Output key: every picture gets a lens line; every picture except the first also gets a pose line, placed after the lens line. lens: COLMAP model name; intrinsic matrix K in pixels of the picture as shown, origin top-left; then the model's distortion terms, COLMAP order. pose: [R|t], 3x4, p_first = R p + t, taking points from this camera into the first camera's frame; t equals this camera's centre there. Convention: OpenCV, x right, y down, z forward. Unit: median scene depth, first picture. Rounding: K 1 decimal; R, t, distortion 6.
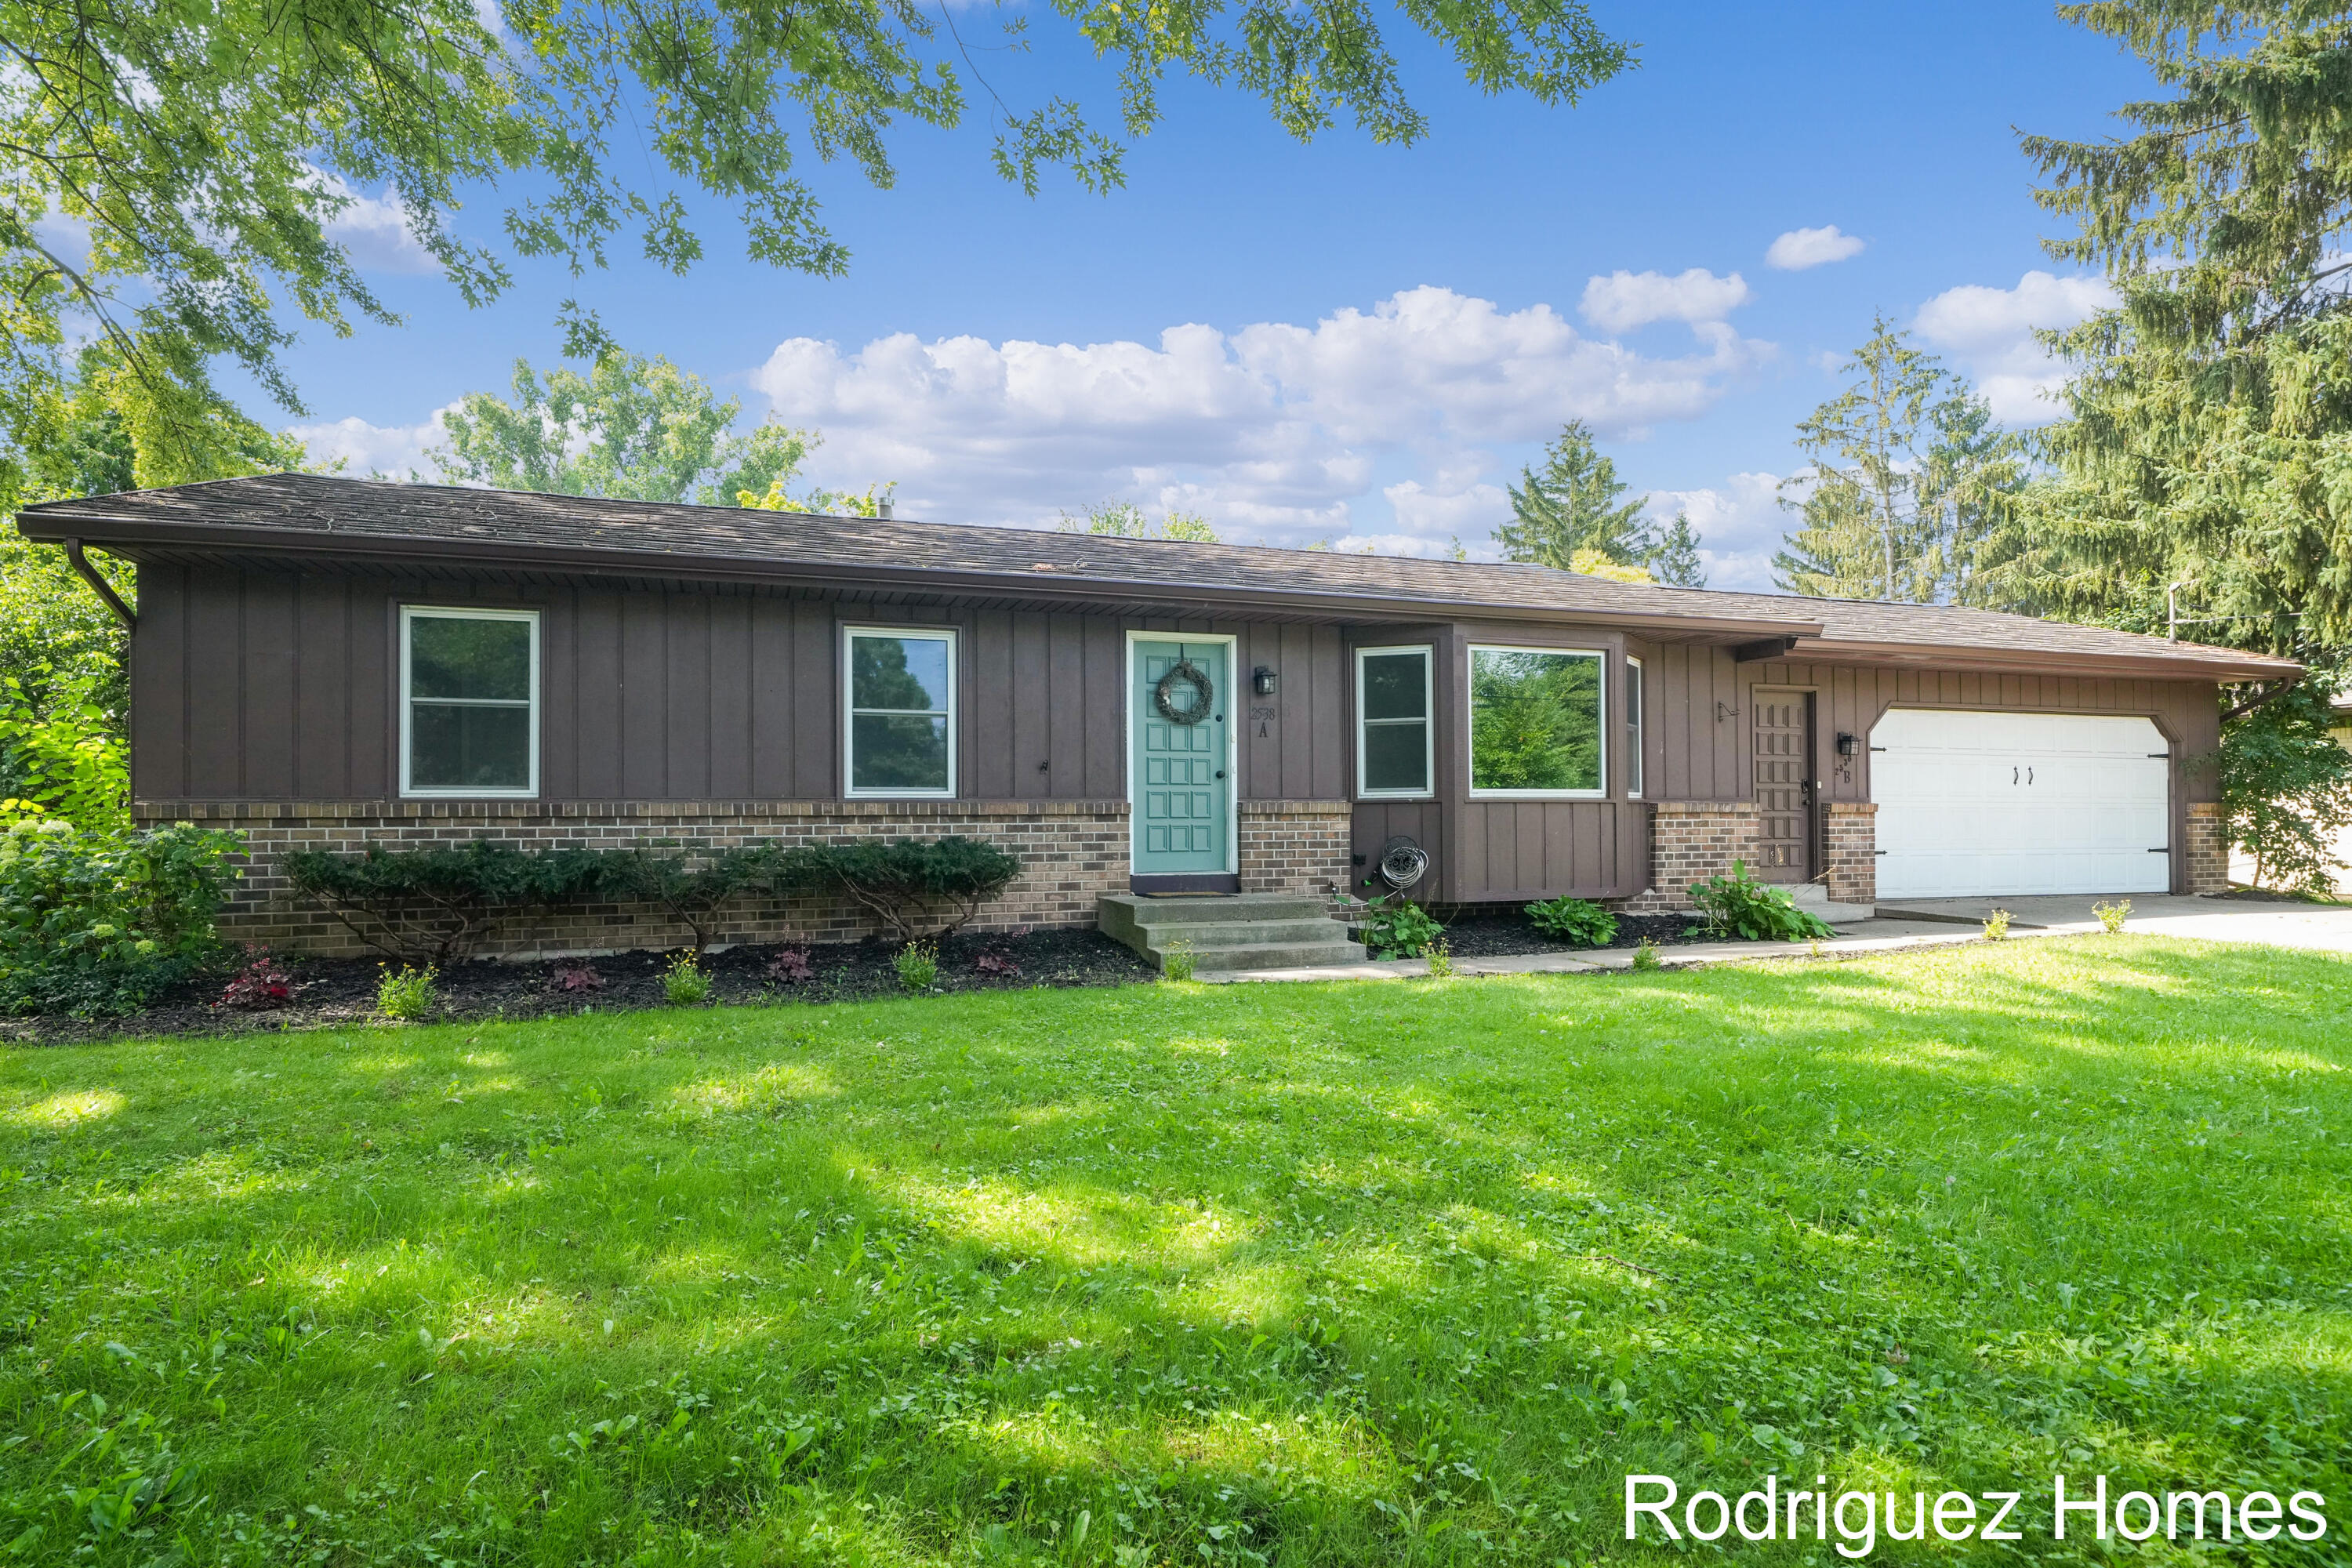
lens RADIAL K [[1157.1, 0, 1176.0], [0, 1157.1, 794.3], [0, 0, 1]] dist [0.005727, 0.000026]
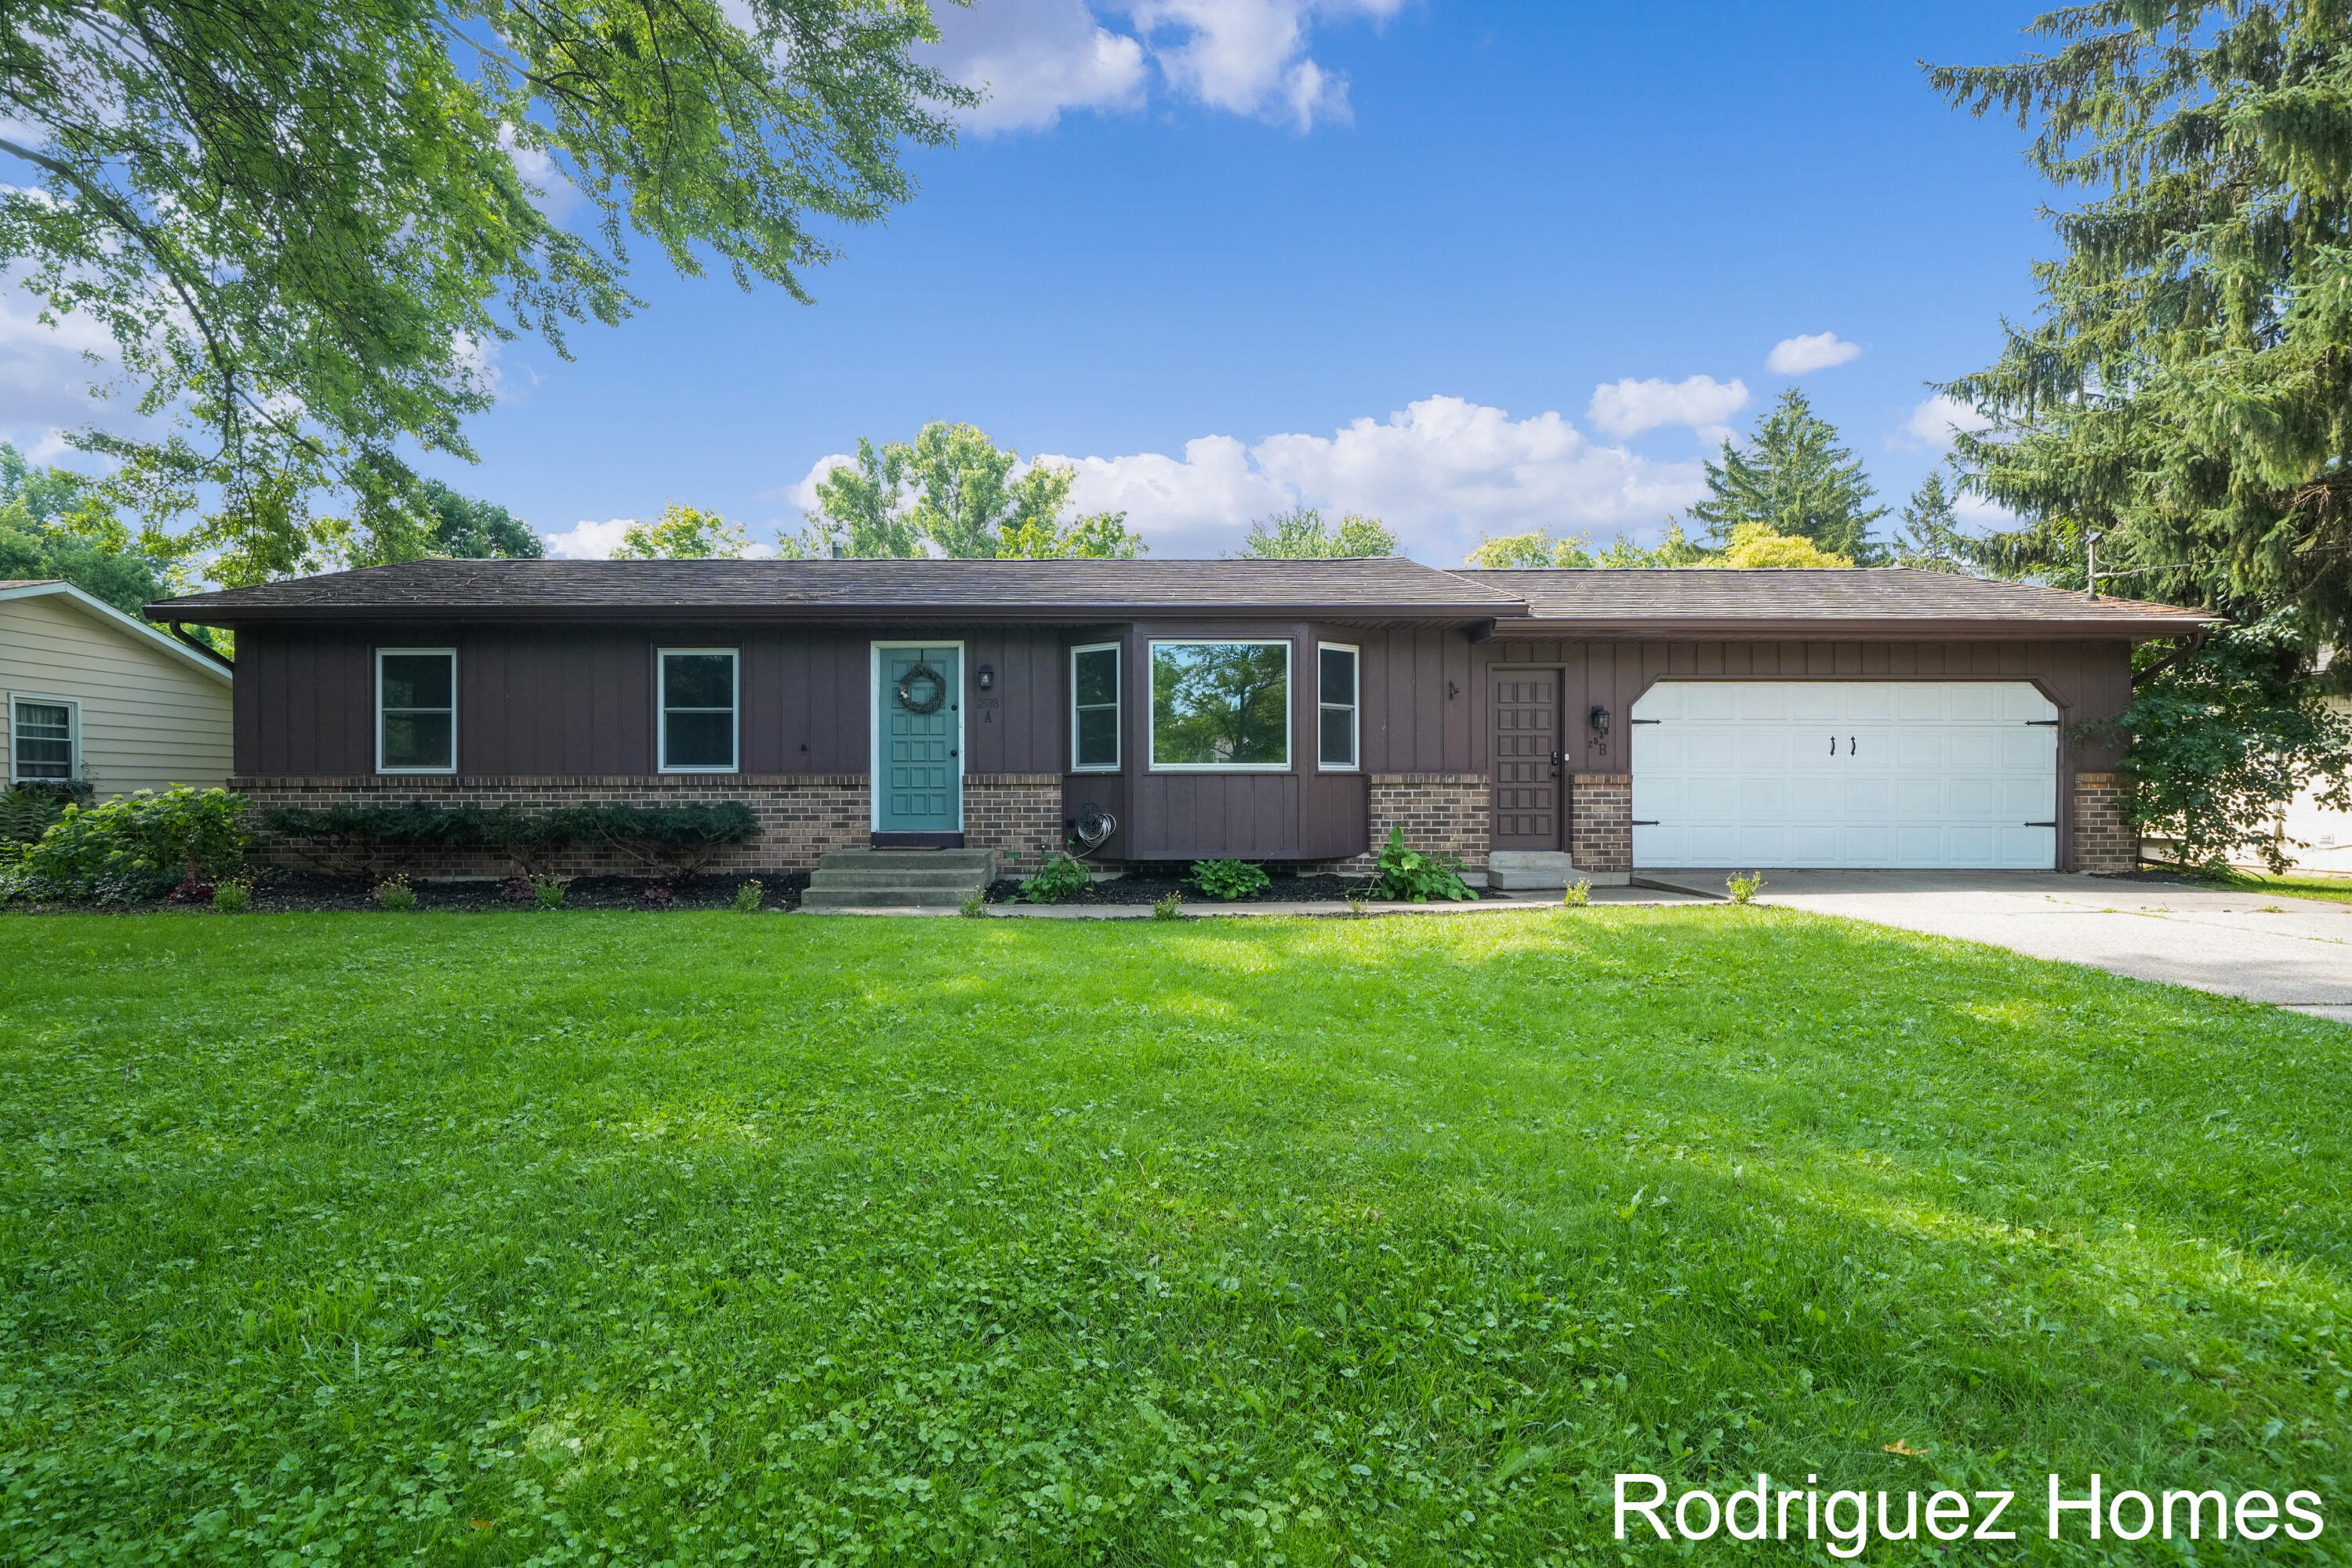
lens RADIAL K [[1014.3, 0, 1174.2], [0, 1014.3, 781.8], [0, 0, 1]] dist [-0.000102, 0.000526]
pose [[0.954175, -0.000076, -0.299248, 0.574392], [0.004376, 0.999897, 0.013698, -0.000092], [0.299216, -0.014380, 0.954077, 0.025784]]
